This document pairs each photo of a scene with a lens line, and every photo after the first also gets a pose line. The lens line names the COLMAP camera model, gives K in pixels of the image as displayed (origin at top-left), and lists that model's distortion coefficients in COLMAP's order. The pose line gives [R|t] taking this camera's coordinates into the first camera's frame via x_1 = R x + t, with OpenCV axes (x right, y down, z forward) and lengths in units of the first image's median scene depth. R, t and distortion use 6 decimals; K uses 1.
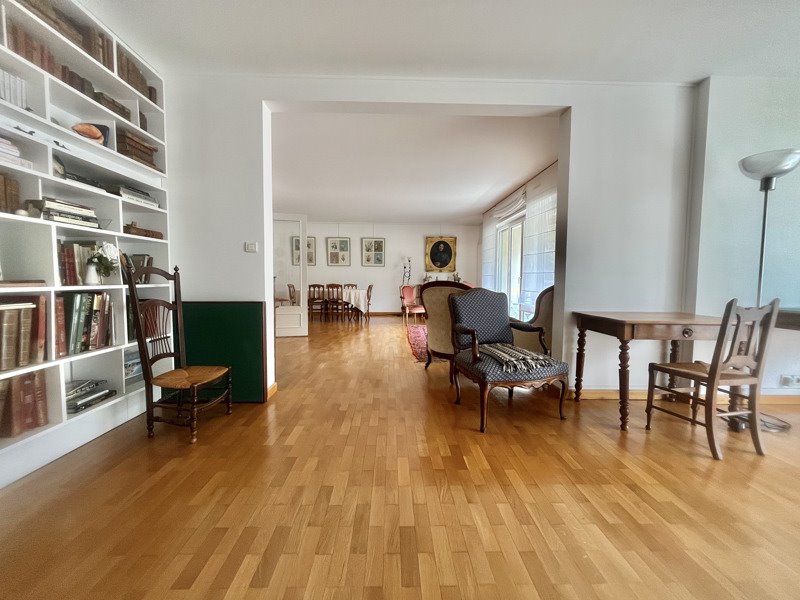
lens RADIAL K [[323.2, 0, 400.0], [0, 323.2, 300.0], [0, 0, 1]] dist [-0.003459, 0.000000]
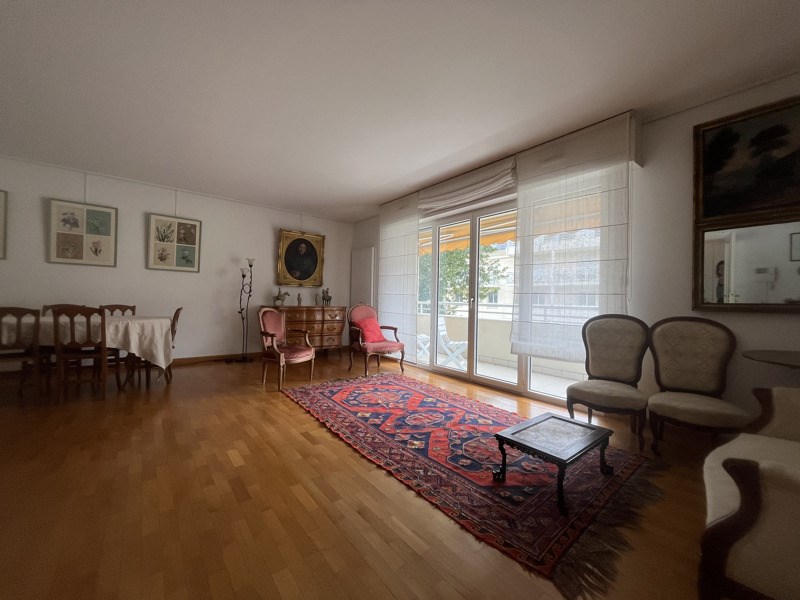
lens RADIAL K [[323.2, 0, 400.0], [0, 323.2, 300.0], [0, 0, 1]] dist [-0.003459, 0.000000]
pose [[0.796428, 0.012754, 0.604598, -0.178910], [0.019022, 0.998754, -0.046126, -0.043775], [-0.604434, 0.048237, 0.795194, 0.617825]]
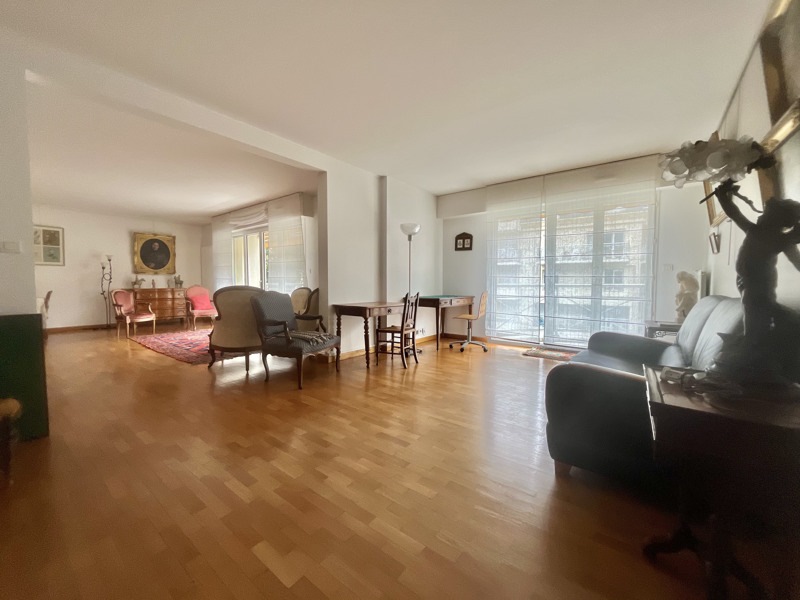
lens RADIAL K [[323.2, 0, 400.0], [0, 323.2, 300.0], [0, 0, 1]] dist [-0.003459, 0.000000]
pose [[0.631771, -0.046877, 0.773737, -0.231354], [0.050470, 0.998539, 0.019287, 0.000209], [-0.773511, 0.026865, 0.633214, -0.115251]]
